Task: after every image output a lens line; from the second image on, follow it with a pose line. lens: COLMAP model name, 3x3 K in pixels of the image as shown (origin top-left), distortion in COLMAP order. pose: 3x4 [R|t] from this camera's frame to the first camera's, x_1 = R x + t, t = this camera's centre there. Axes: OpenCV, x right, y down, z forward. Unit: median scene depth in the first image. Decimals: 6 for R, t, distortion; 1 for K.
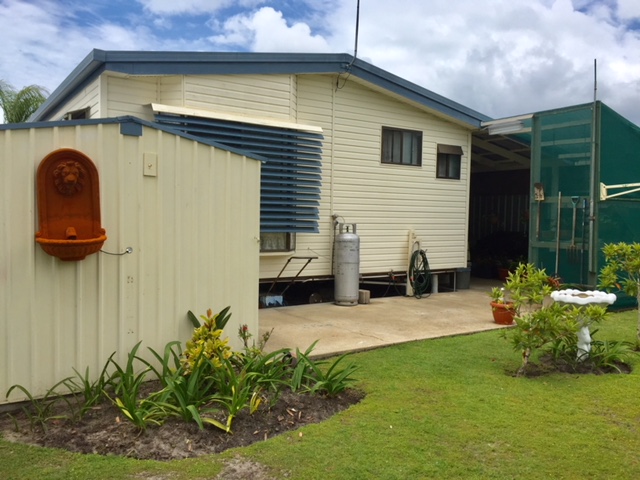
lens RADIAL K [[540.5, 0, 317.0], [0, 540.5, 238.8], [0, 0, 1]] dist [0.050318, -0.039206]
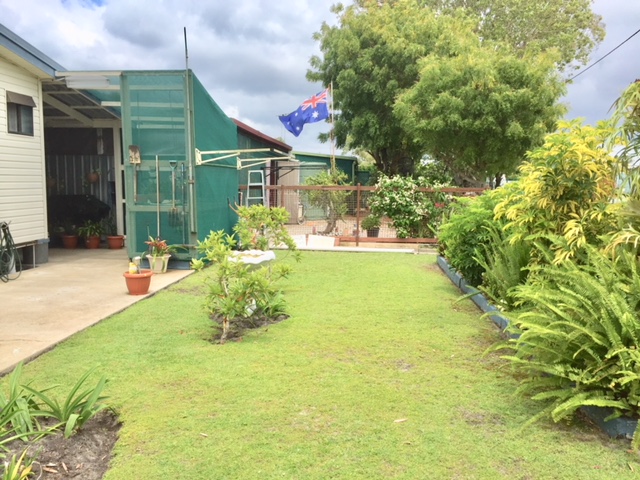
lens RADIAL K [[540.5, 0, 318.2], [0, 540.5, 239.2], [0, 0, 1]] dist [0.050318, -0.039206]
pose [[0.640375, -0.092990, 0.762412, -0.138768], [0.035137, 0.995151, 0.091865, -0.013272], [-0.767258, -0.032039, 0.640538, 0.115423]]
